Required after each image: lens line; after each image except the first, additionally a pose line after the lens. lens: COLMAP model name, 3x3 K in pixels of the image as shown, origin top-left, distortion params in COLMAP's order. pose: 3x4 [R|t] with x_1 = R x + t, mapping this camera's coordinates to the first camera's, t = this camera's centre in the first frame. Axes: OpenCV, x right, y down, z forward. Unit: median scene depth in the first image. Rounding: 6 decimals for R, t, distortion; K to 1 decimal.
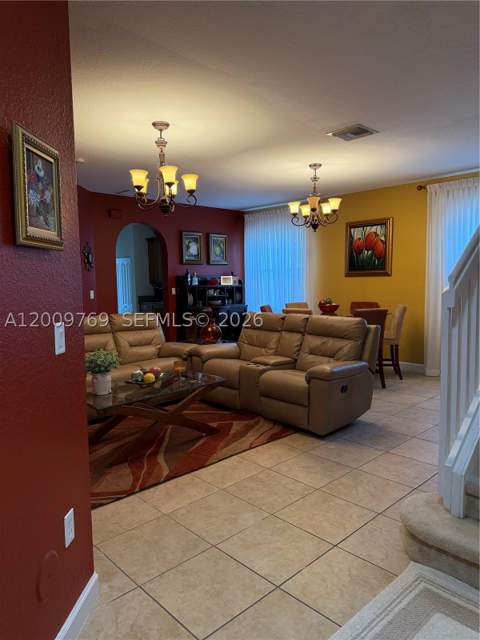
lens RADIAL K [[454.3, 0, 241.8], [0, 454.3, 322.8], [0, 0, 1]] dist [0.075602, -0.100808]
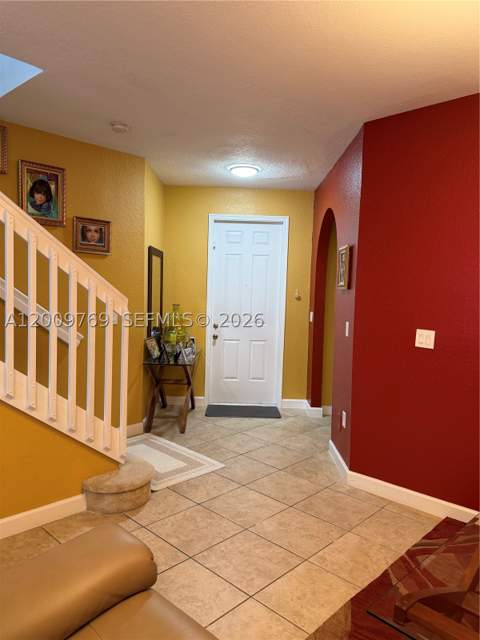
lens RADIAL K [[452.6, 0, 241.3], [0, 452.6, 326.4], [0, 0, 1]] dist [-0.002808, -0.003357]
pose [[-0.998867, -0.012522, -0.045918, 0.122387], [-0.020188, 0.985150, 0.170502, -0.196761], [0.043101, 0.171236, -0.984287, 1.818232]]
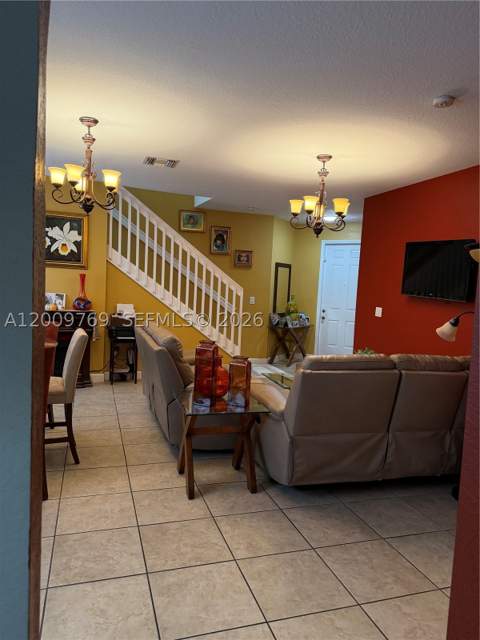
lens RADIAL K [[454.3, 0, 241.8], [0, 454.3, 322.8], [0, 0, 1]] dist [0.075602, -0.100808]
pose [[-0.905866, -0.066295, 0.418344, -0.669220], [0.001846, 0.987048, 0.160416, -0.285079], [-0.423560, 0.146087, -0.894011, 2.947298]]
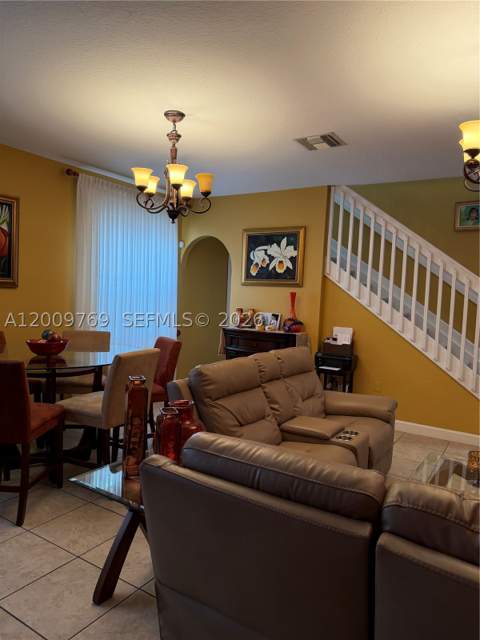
lens RADIAL K [[454.3, 0, 241.8], [0, 454.3, 322.8], [0, 0, 1]] dist [0.075602, -0.100808]
pose [[-0.246292, -0.056393, 0.967554, -0.892175], [0.058694, 0.995606, 0.072969, -0.193475], [-0.967417, 0.074762, -0.241900, 2.002618]]
